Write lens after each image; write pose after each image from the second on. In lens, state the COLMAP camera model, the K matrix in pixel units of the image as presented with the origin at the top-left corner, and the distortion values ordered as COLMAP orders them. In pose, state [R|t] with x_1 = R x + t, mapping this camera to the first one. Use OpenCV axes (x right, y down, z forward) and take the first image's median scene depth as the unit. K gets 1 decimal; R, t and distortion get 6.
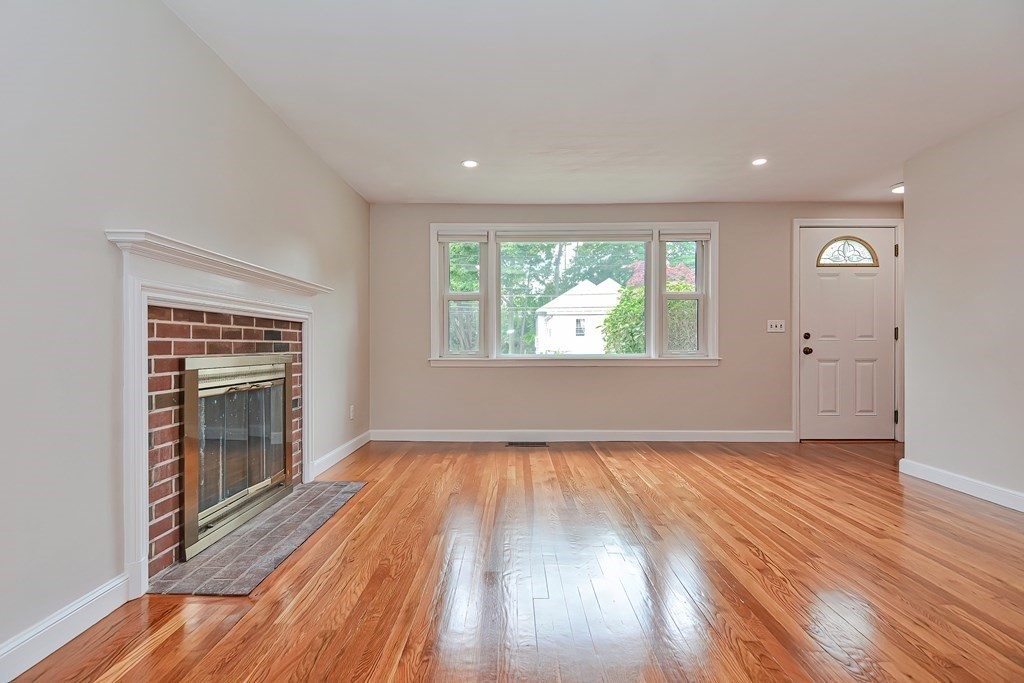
lens RADIAL K [[502.5, 0, 506.0], [0, 502.5, 343.5], [0, 0, 1]] dist [-0.000917, -0.005400]
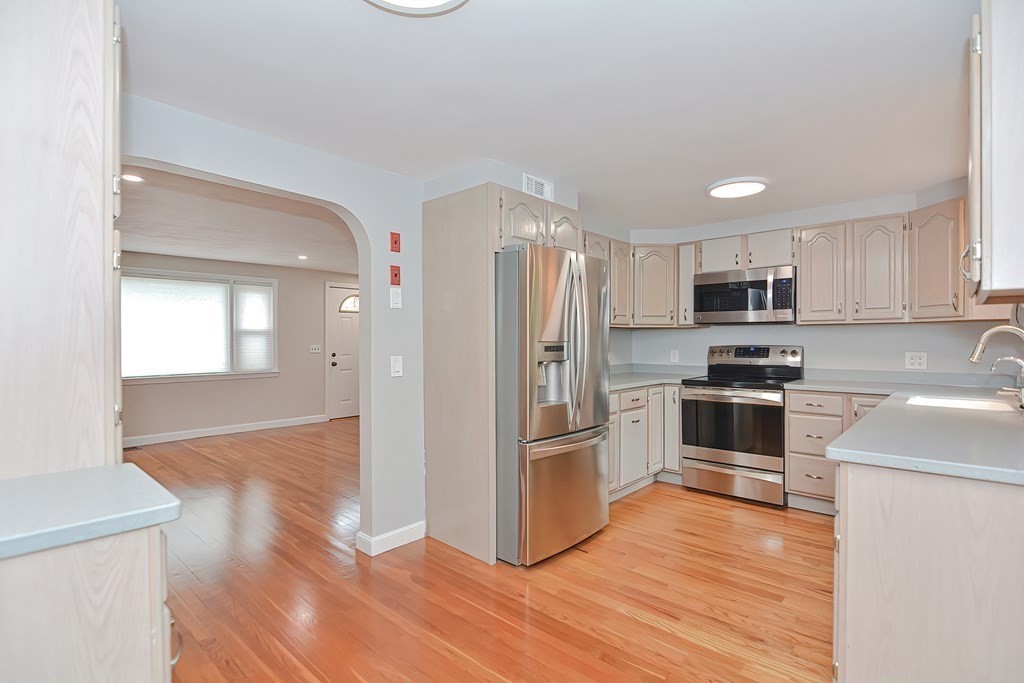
lens RADIAL K [[502.5, 0, 505.6], [0, 502.5, 338.6], [0, 0, 1]] dist [-0.000917, -0.005400]
pose [[0.670859, 0.004119, 0.741574, -0.647131], [-0.002850, 0.999992, -0.002976, -0.189822], [-0.741579, -0.000117, 0.670865, -1.413591]]
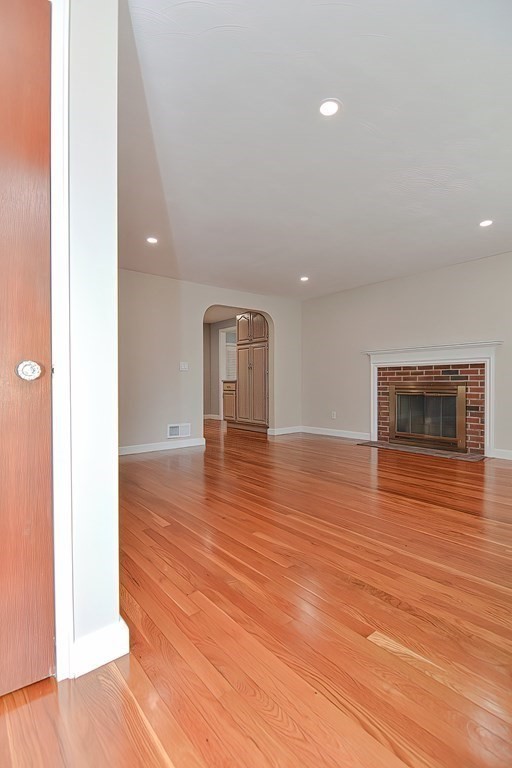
lens RADIAL K [[376.9, 0, 244.2], [0, 376.9, 388.7], [0, 0, 1]] dist [-0.000917, -0.005400]
pose [[-0.796503, 0.014279, -0.604467, 1.573099], [0.008412, 0.999886, 0.012536, 0.032867], [0.604577, 0.004900, -0.796532, 2.307158]]
